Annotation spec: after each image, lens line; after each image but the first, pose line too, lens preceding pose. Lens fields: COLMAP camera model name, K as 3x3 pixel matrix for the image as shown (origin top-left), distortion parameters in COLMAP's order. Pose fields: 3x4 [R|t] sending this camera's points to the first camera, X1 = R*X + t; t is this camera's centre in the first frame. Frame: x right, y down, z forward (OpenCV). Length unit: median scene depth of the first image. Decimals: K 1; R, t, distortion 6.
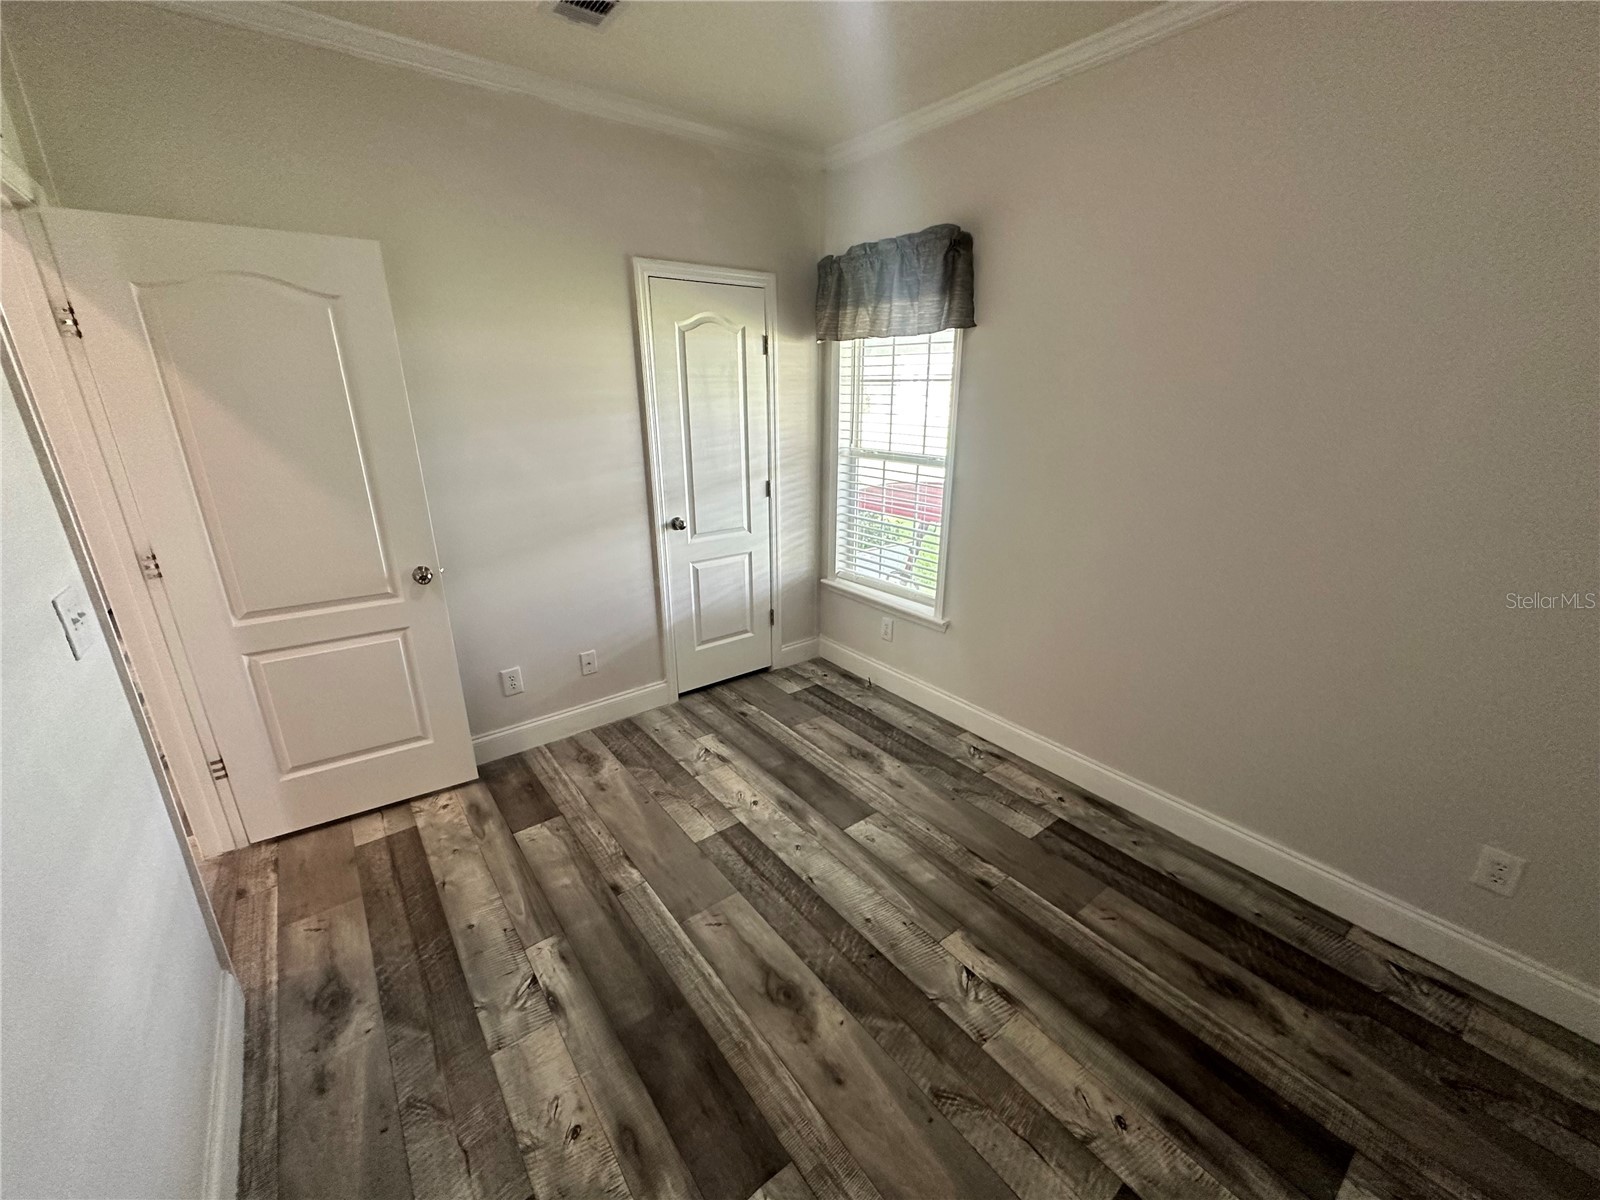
lens RADIAL K [[638.4, 0, 804.0], [0, 638.4, 595.3], [0, 0, 1]] dist [0.001023, 0.000066]
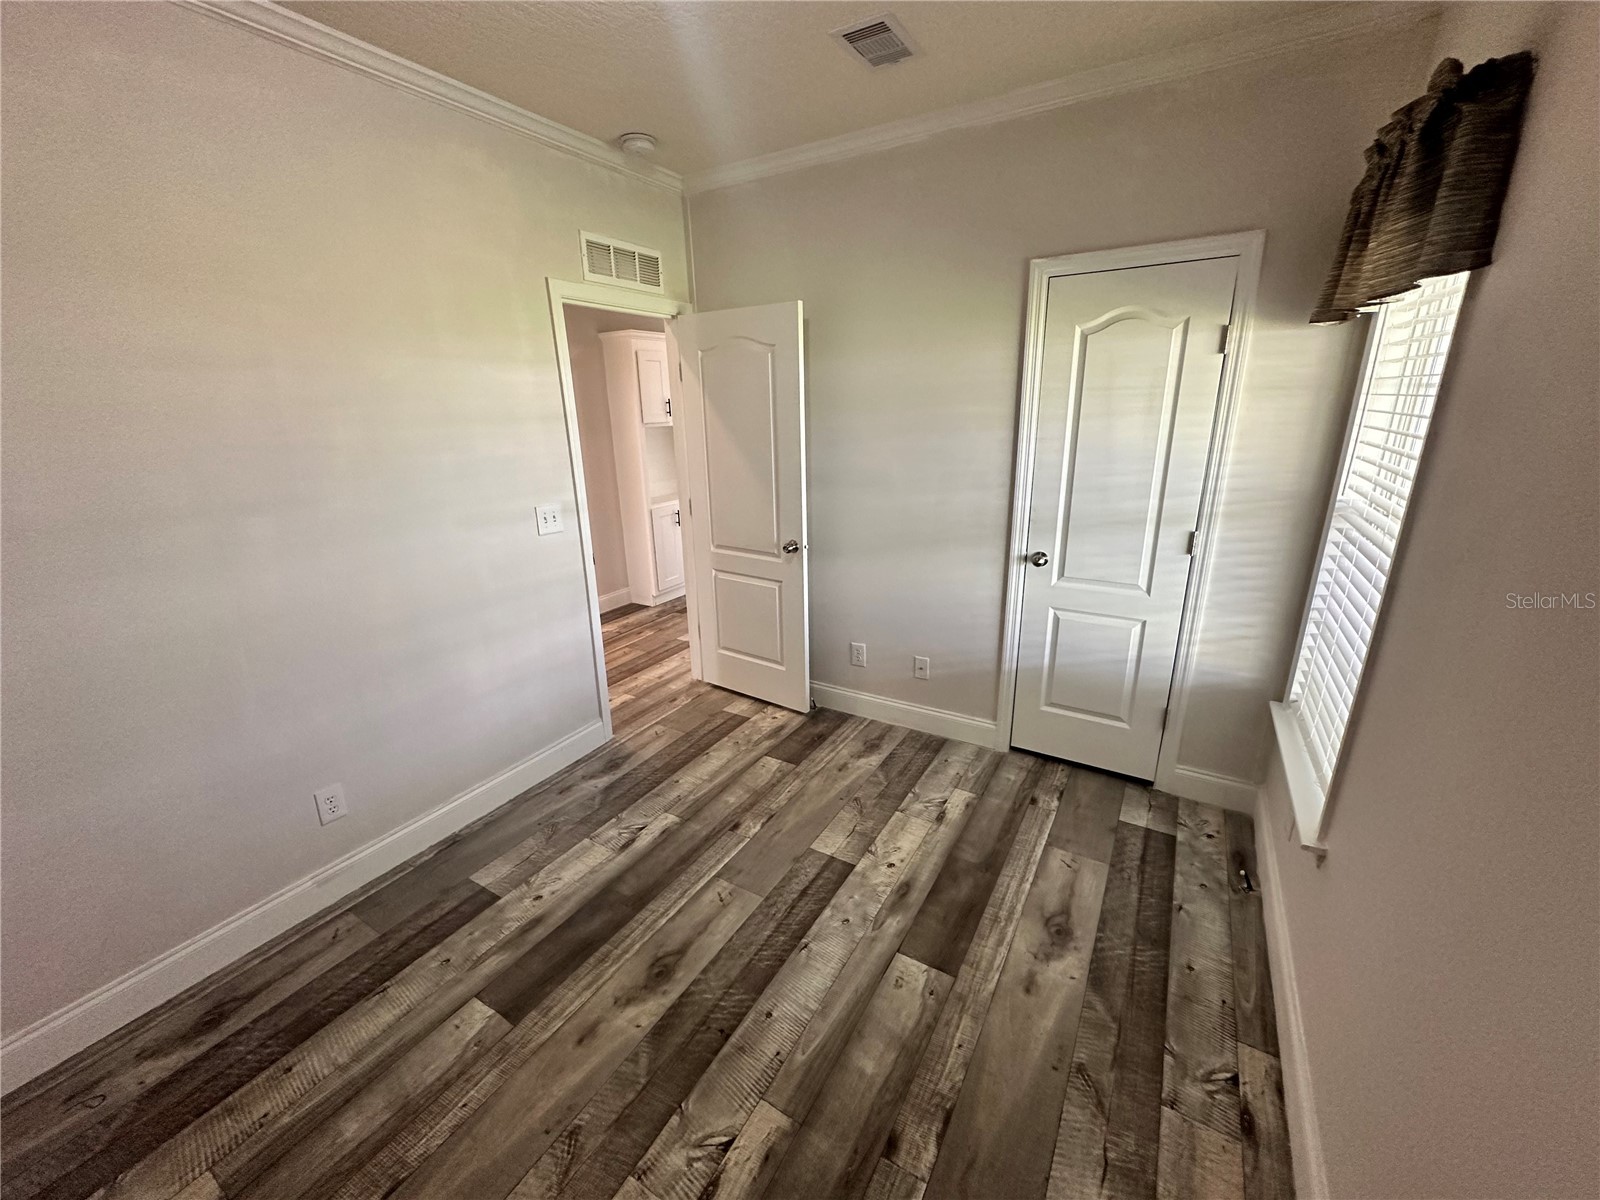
lens RADIAL K [[643.4, 0, 798.1], [0, 643.4, 589.8], [0, 0, 1]] dist [0.002508, -0.000127]
pose [[0.355209, 0.253389, -0.899789, 0.573227], [-0.270678, 0.949205, 0.160449, -0.147087], [0.894740, 0.186560, 0.405753, 0.429826]]
